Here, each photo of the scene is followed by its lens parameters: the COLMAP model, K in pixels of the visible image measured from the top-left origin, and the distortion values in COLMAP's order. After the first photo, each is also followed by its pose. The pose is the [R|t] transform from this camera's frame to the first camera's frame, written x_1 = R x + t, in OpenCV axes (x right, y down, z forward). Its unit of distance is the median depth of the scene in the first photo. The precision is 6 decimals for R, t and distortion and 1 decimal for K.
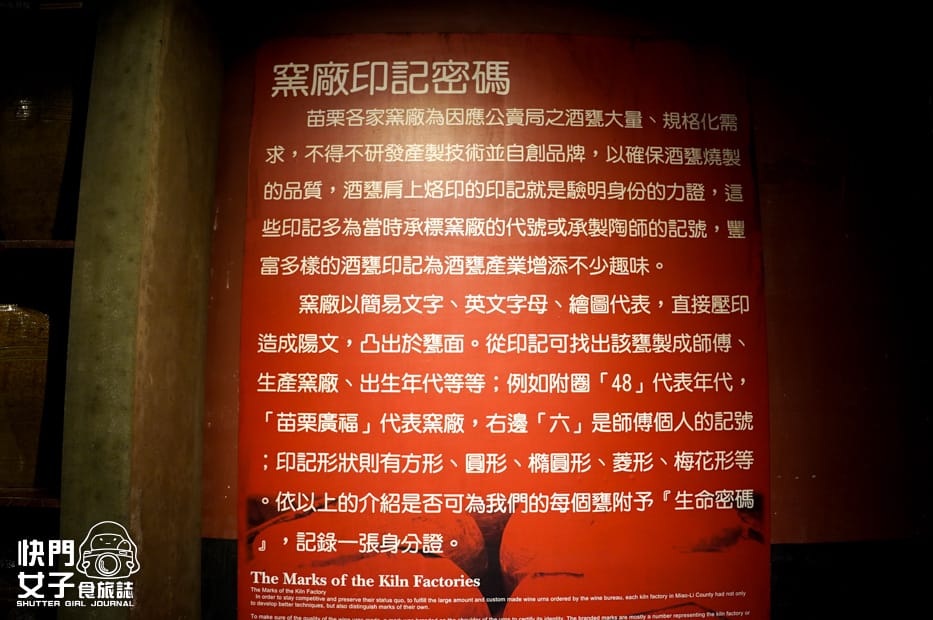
lens RADIAL K [[736.8, 0, 470.1], [0, 736.8, 298.1], [0, 0, 1]] dist [-0.206670, 0.127767]
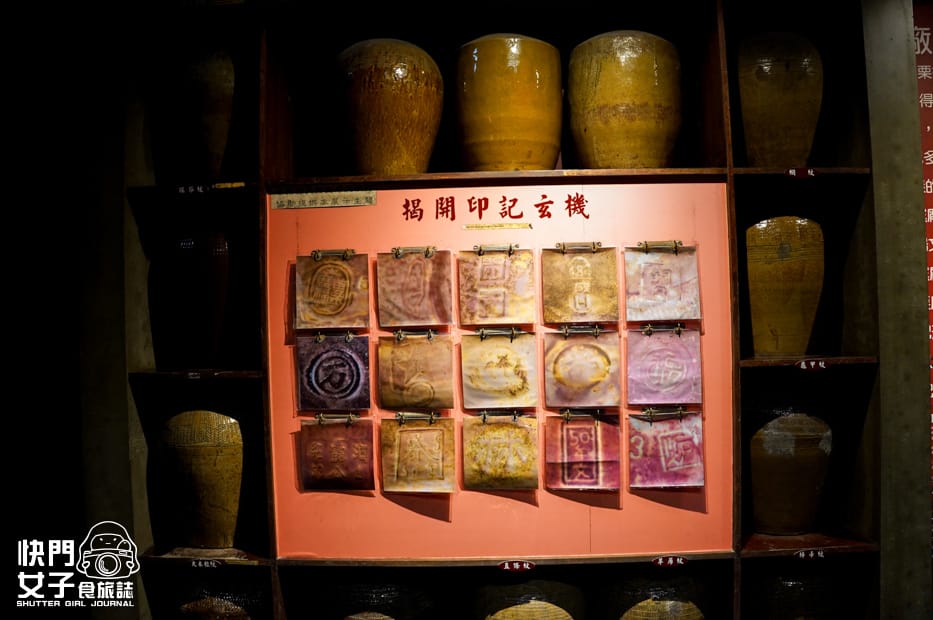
lens RADIAL K [[736.8, 0, 470.1], [0, 736.8, 298.1], [0, 0, 1]] dist [-0.206670, 0.127767]
pose [[0.999071, -0.021536, -0.037318, -1.306127], [0.025310, 0.994276, 0.103805, 0.009392], [0.034869, -0.104653, 0.993897, -0.391113]]
